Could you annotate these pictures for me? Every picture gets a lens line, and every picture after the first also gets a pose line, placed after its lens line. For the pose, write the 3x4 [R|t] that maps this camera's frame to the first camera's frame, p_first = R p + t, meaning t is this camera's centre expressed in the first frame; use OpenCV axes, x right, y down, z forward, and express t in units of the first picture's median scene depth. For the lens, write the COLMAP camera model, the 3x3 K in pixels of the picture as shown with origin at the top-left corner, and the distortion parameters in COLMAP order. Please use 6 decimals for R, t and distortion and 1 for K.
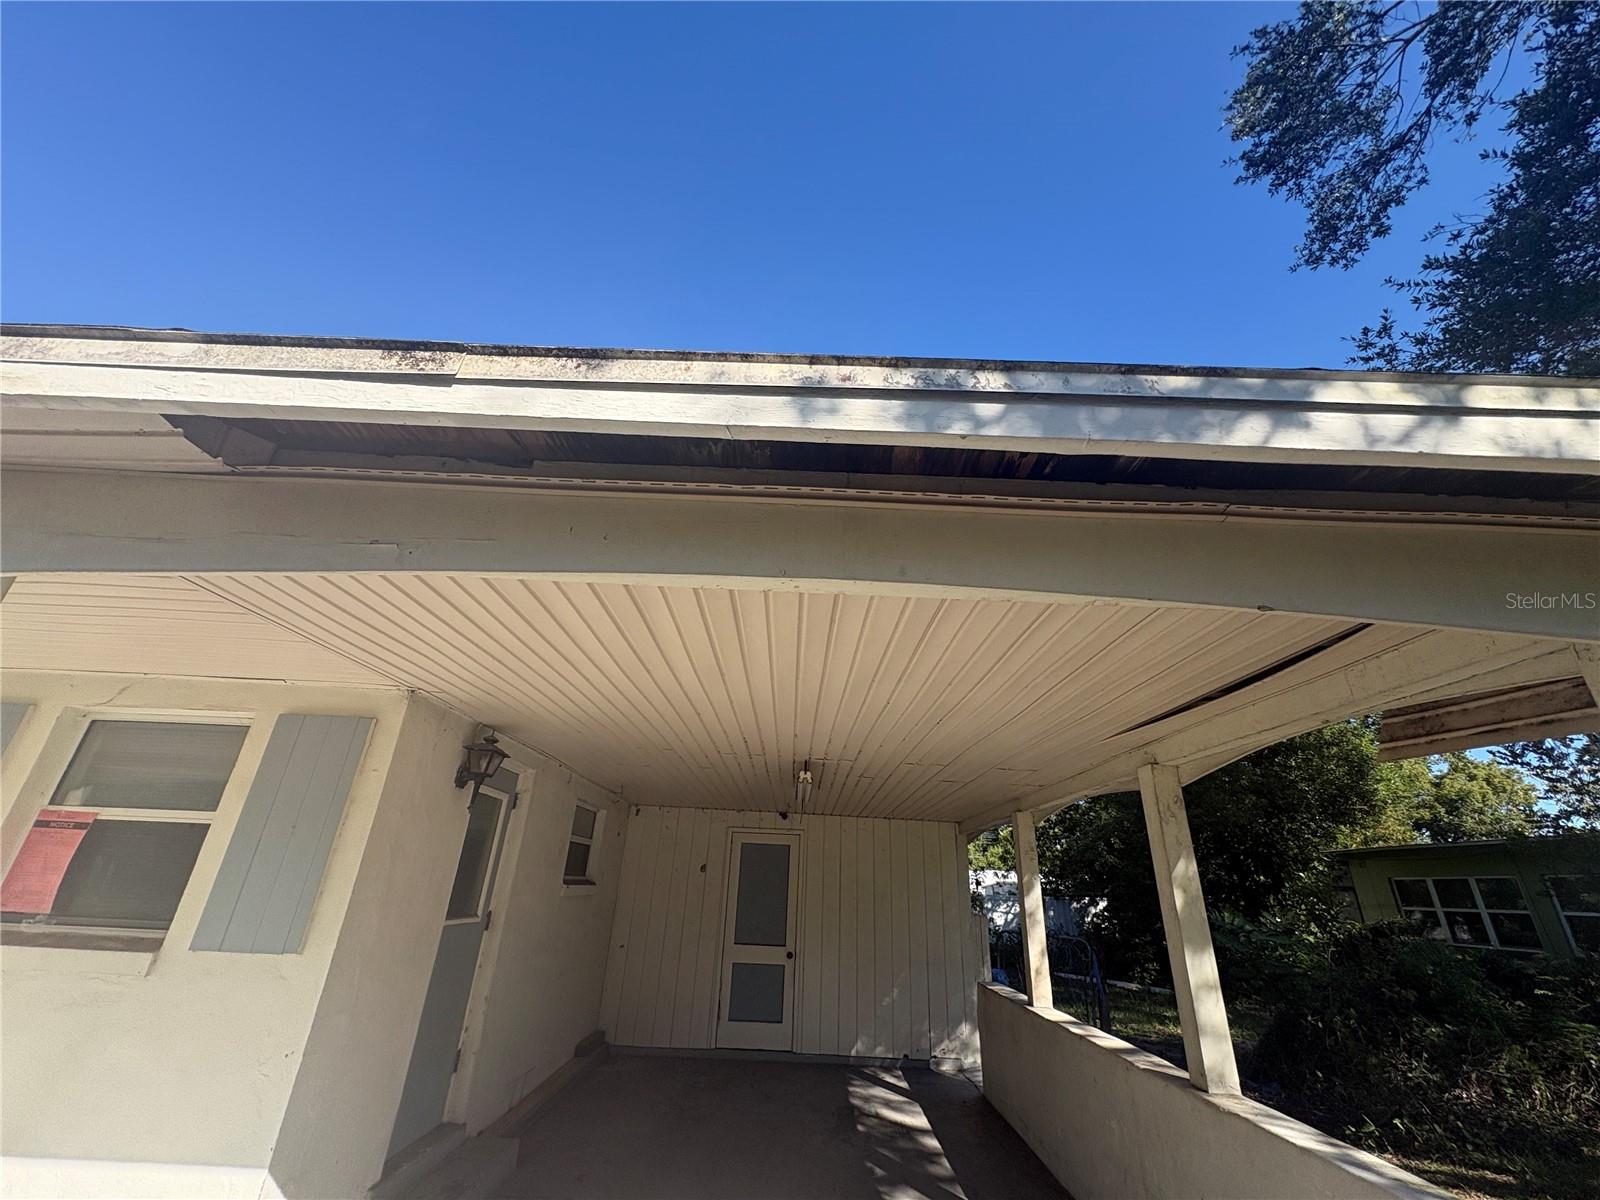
lens RADIAL K [[638.8, 0, 798.7], [0, 638.8, 601.8], [0, 0, 1]] dist [0.001248, -0.000153]
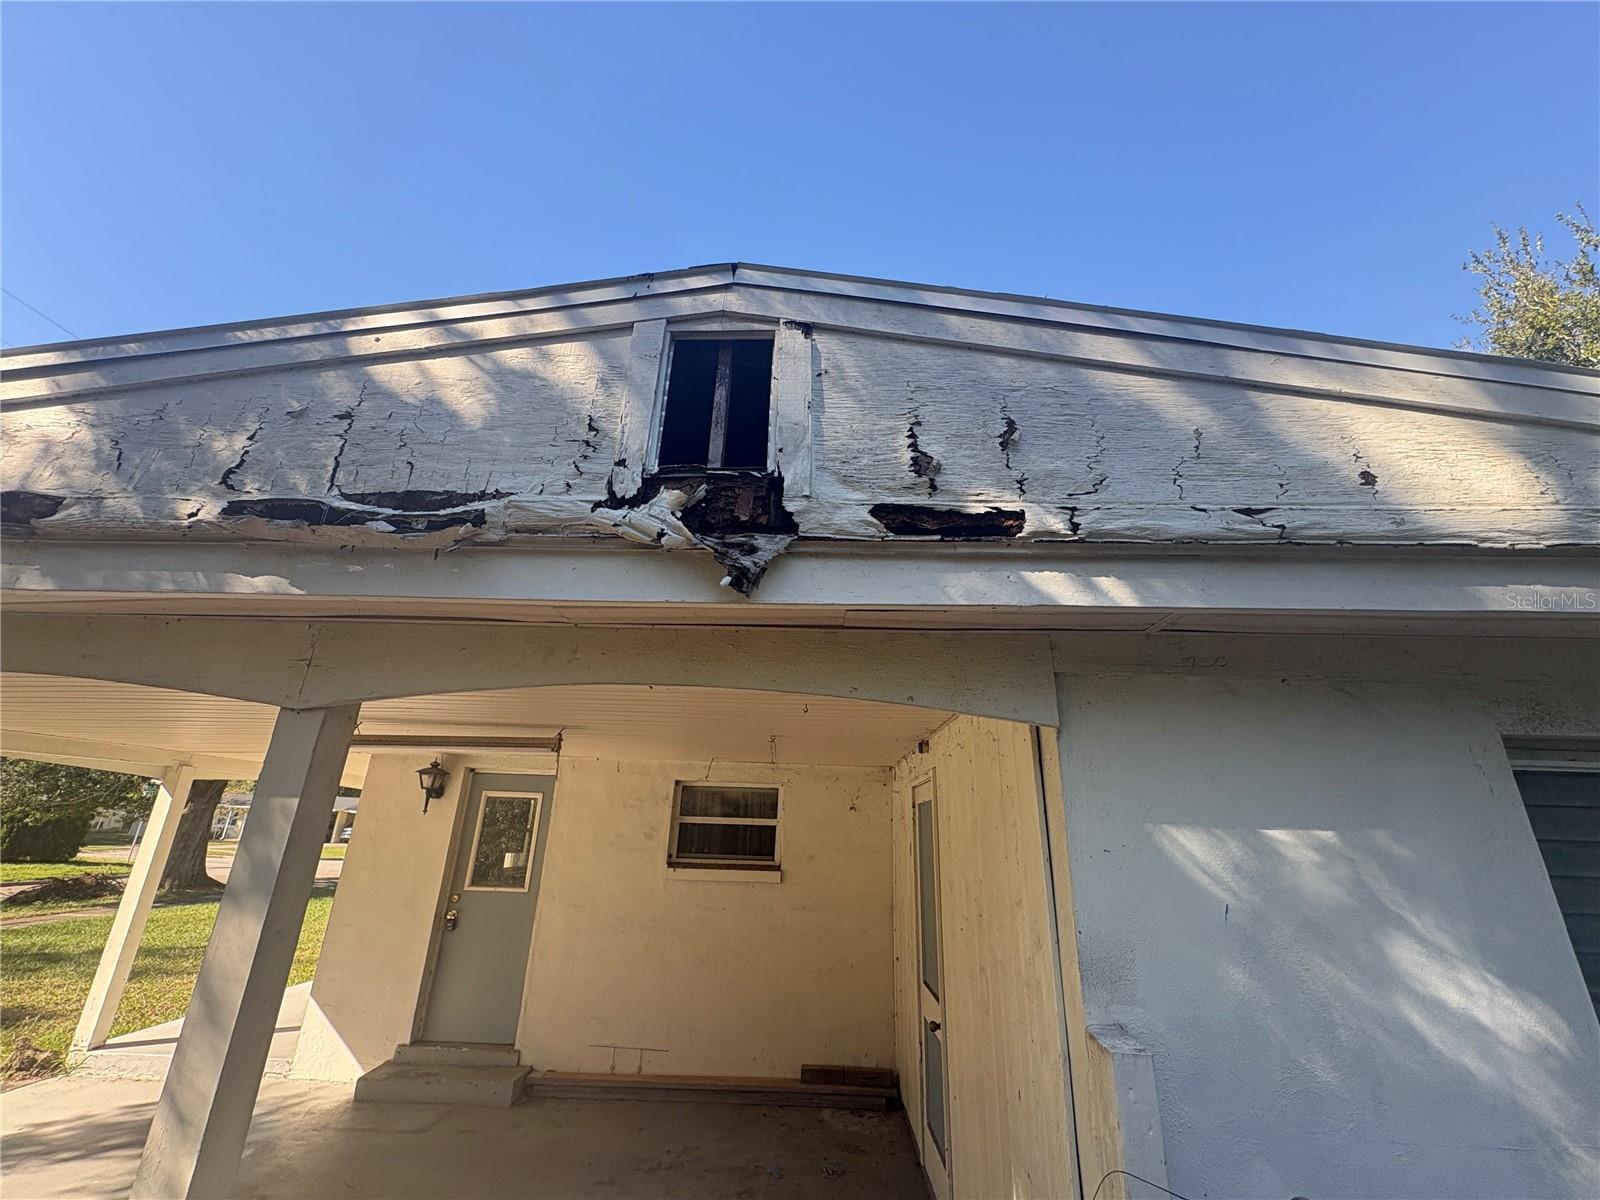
lens RADIAL K [[636.9, 0, 797.7], [0, 636.9, 598.9], [0, 0, 1]] dist [-0.000170, -0.000104]
pose [[-0.039674, -0.385744, -0.921752, 0.692900], [0.381465, 0.846762, -0.370781, 0.529291], [0.923532, -0.366327, 0.113553, 1.219693]]
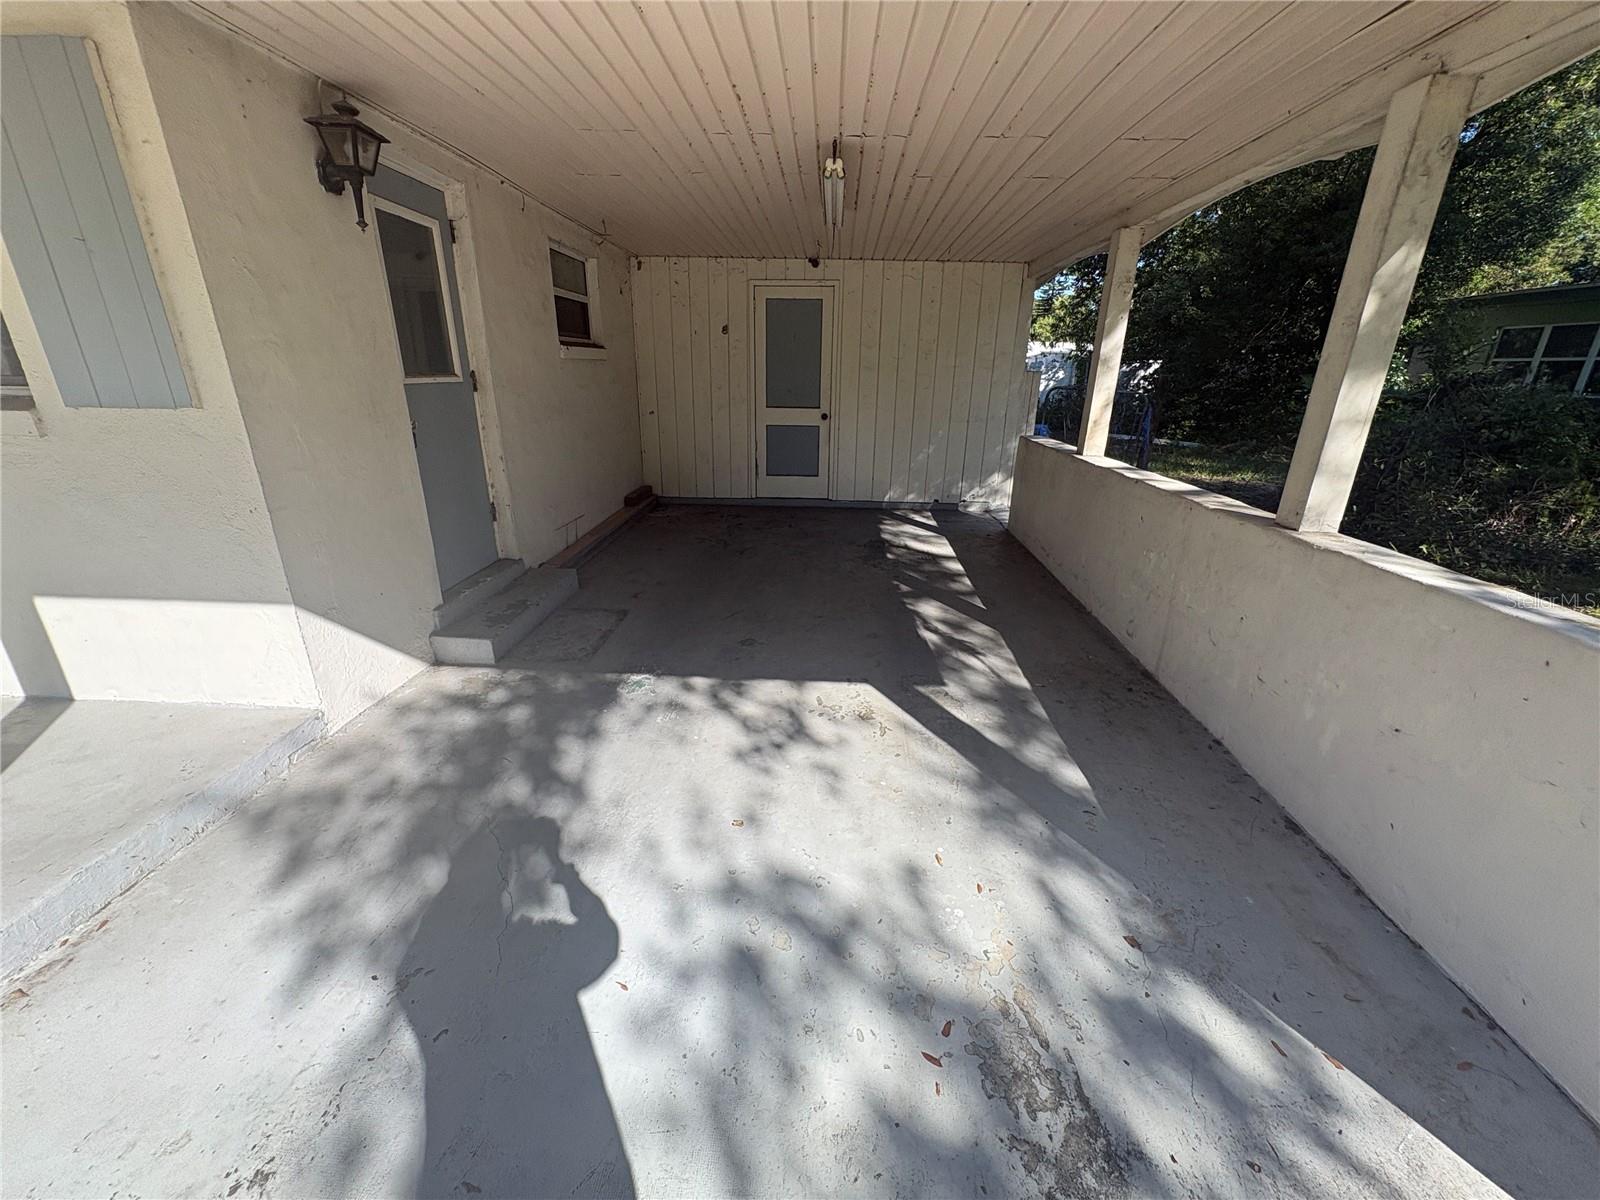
lens RADIAL K [[636.9, 0, 797.7], [0, 636.9, 598.9], [0, 0, 1]] dist [-0.000170, -0.000104]
pose [[0.997681, -0.005128, -0.067863, 0.012143], [0.050871, 0.718584, 0.693577, 0.103205], [0.045209, -0.695421, 0.717179, 0.146827]]
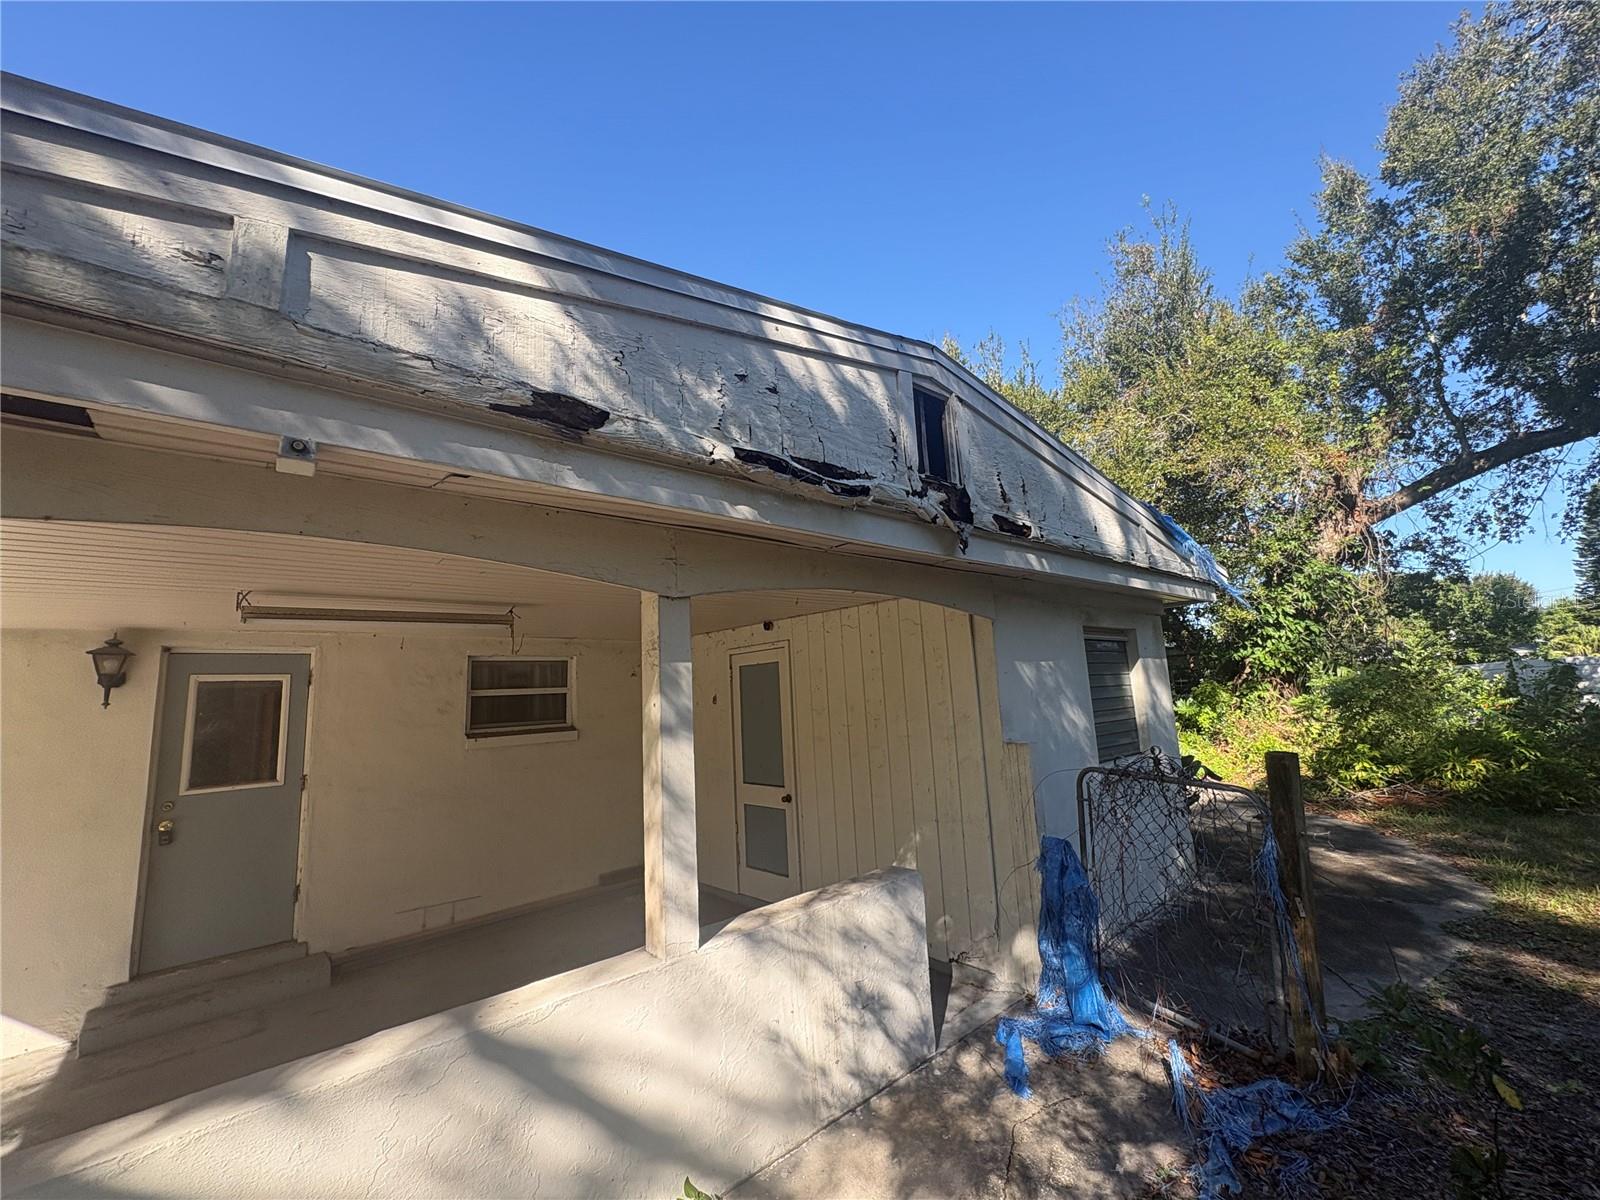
lens RADIAL K [[638.8, 0, 798.7], [0, 638.8, 601.8], [0, 0, 1]] dist [0.001248, -0.000153]
pose [[0.647930, -0.188701, -0.737956, 0.750177], [0.384302, 0.917464, 0.102817, 0.338489], [0.657646, -0.350216, 0.666971, 0.742255]]
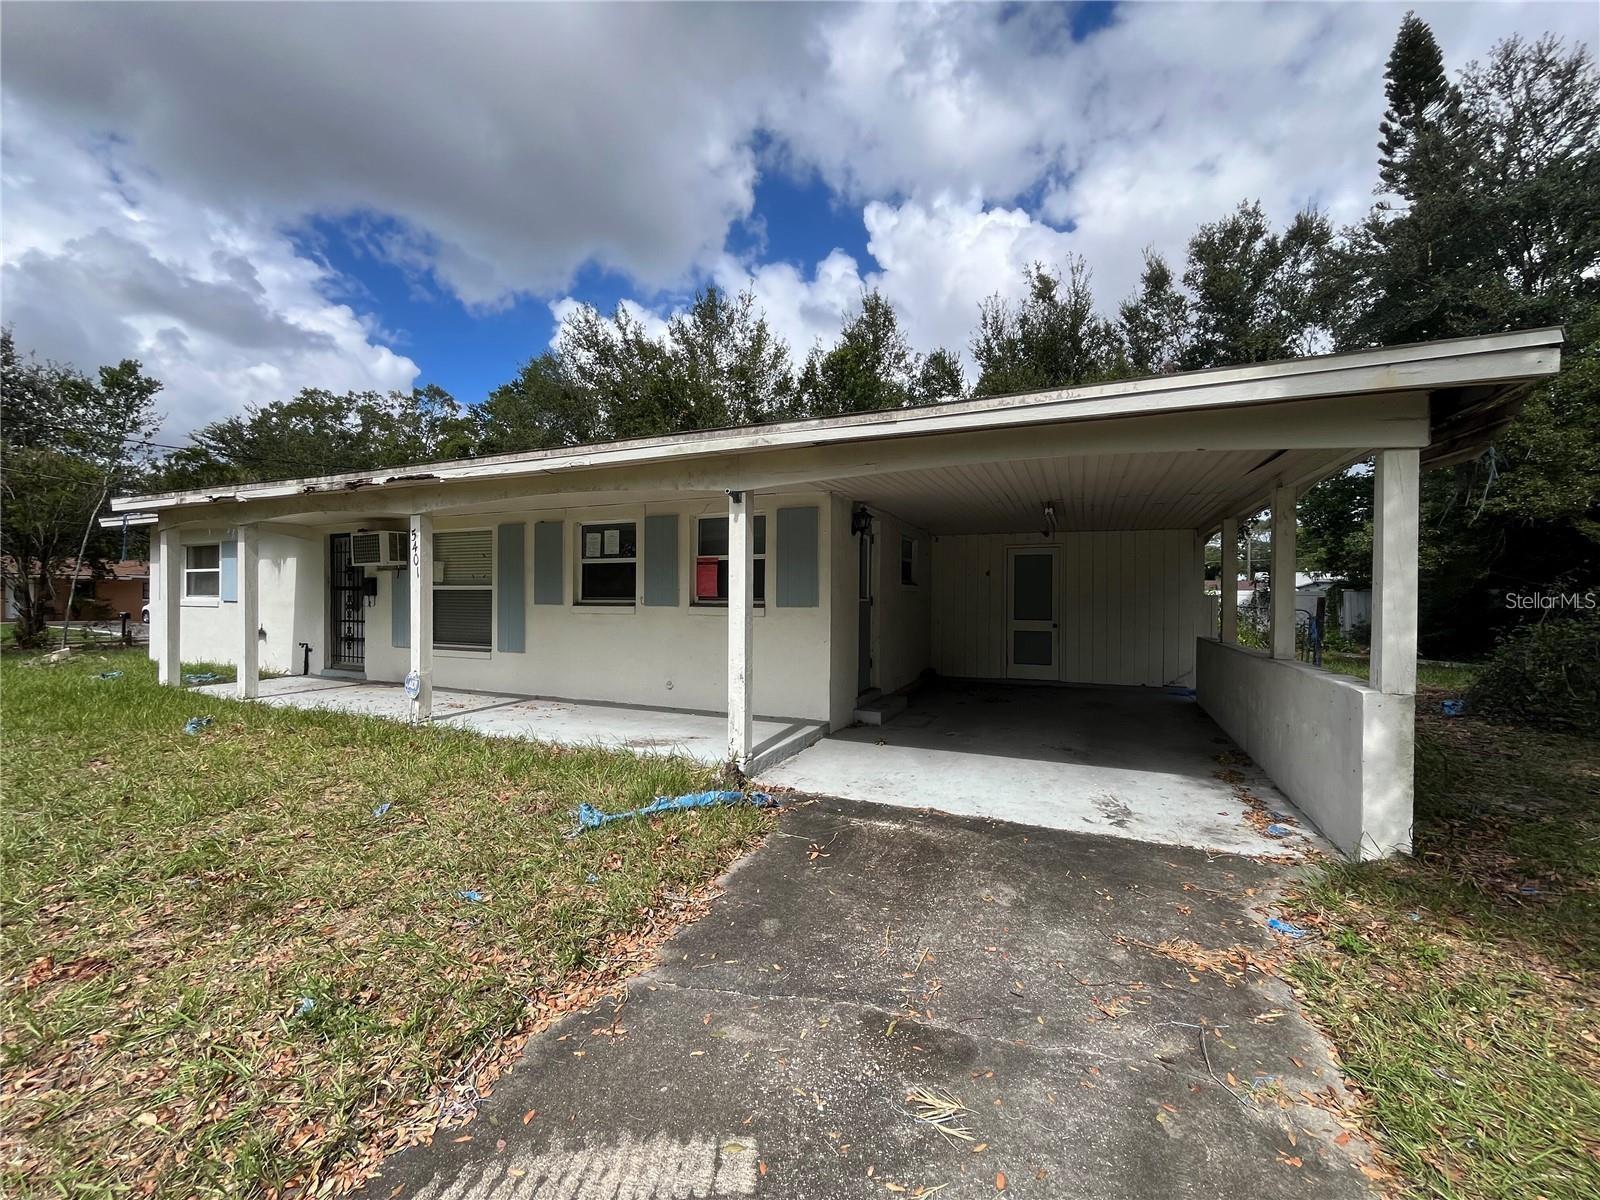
lens RADIAL K [[654.7, 0, 797.0], [0, 654.7, 604.7], [0, 0, 1]] dist [-0.000261, -0.000028]
pose [[0.911804, -0.034644, -0.409161, 0.077474], [0.198743, 0.909181, 0.365912, -0.186147], [0.359324, -0.414958, 0.835880, -0.539623]]
